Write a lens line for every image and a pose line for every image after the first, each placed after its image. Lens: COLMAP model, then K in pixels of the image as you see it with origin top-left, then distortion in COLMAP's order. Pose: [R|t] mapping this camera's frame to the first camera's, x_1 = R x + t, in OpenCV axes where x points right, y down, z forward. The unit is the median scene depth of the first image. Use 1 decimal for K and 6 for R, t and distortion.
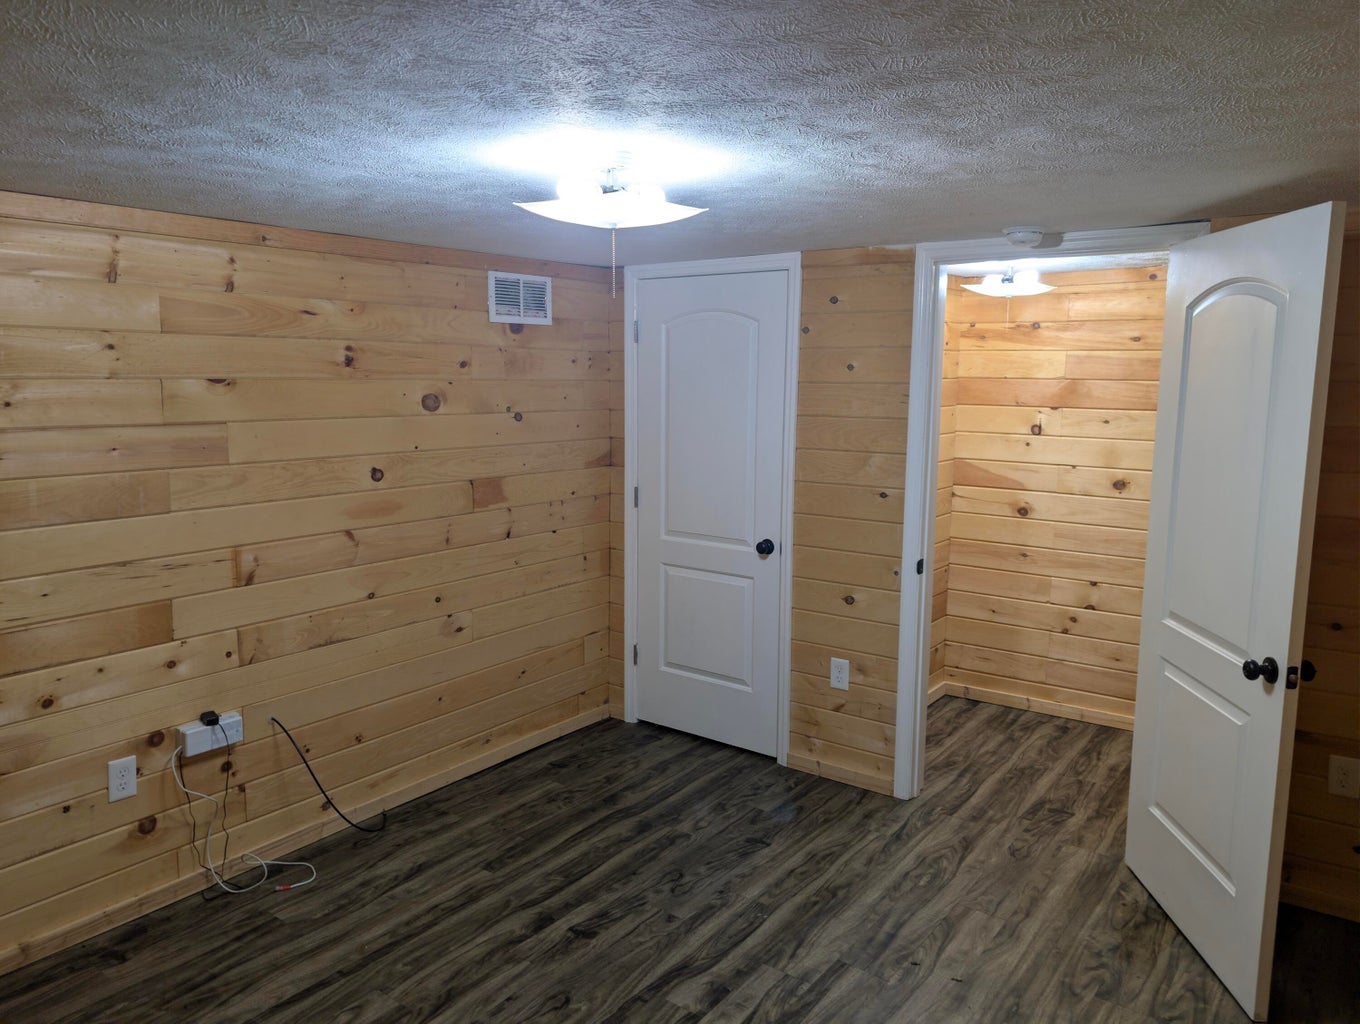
lens RADIAL K [[989.9, 0, 680.0], [0, 989.9, 512.0], [0, 0, 1]] dist [0.009553, -0.001331]
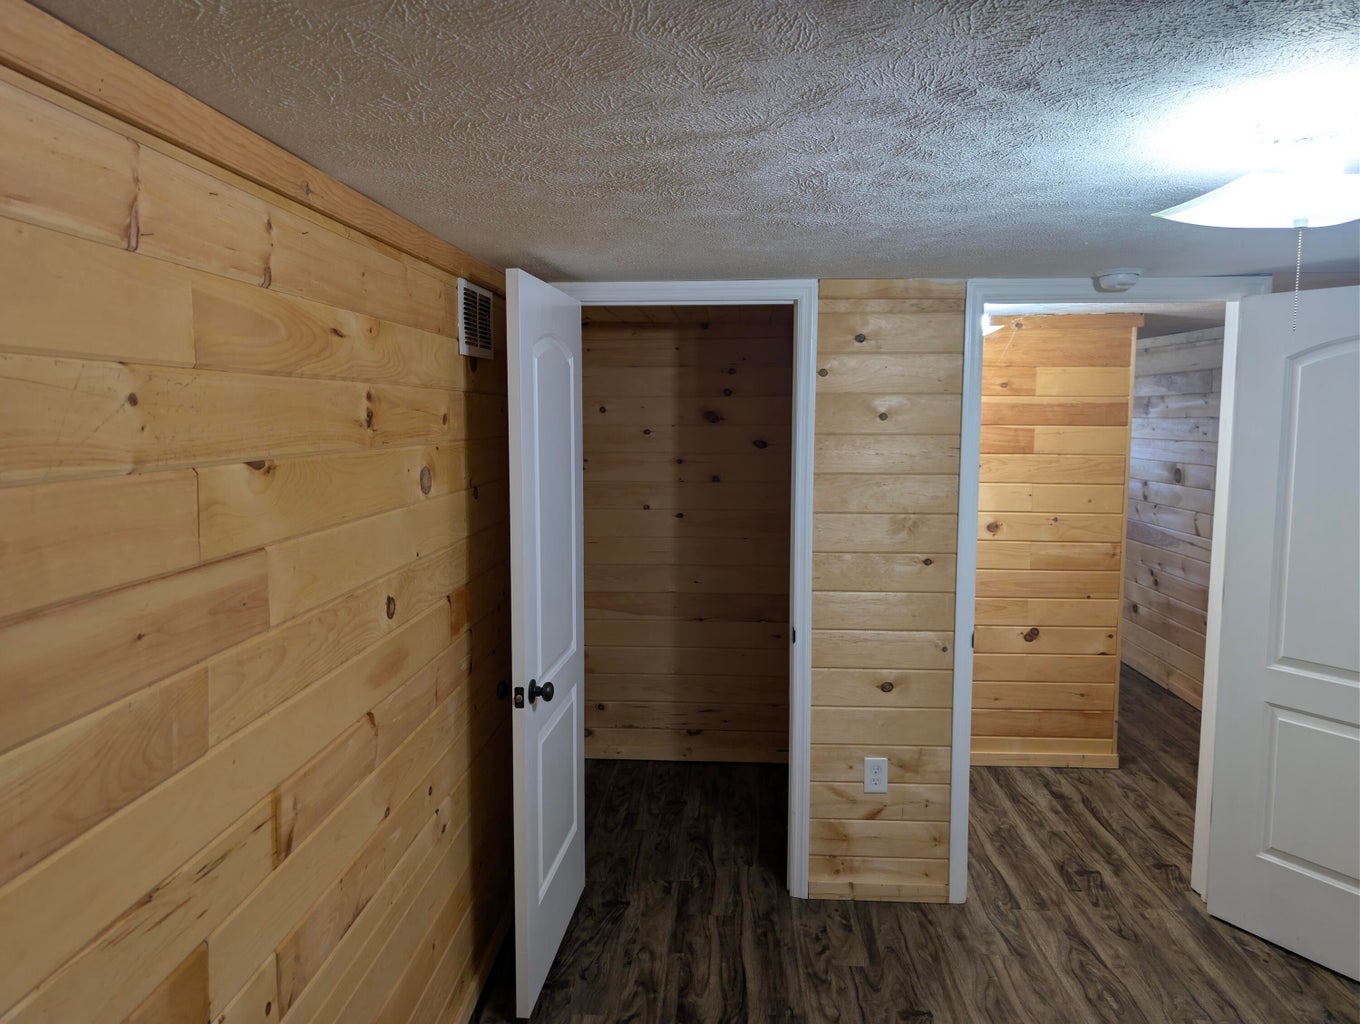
lens RADIAL K [[989.9, 0, 680.0], [0, 989.9, 512.0], [0, 0, 1]] dist [0.009553, -0.001331]
pose [[0.838849, -0.062769, 0.540733, -0.463404], [0.081719, 0.996594, -0.011087, -0.071672], [-0.538195, 0.053489, 0.841121, 0.393018]]
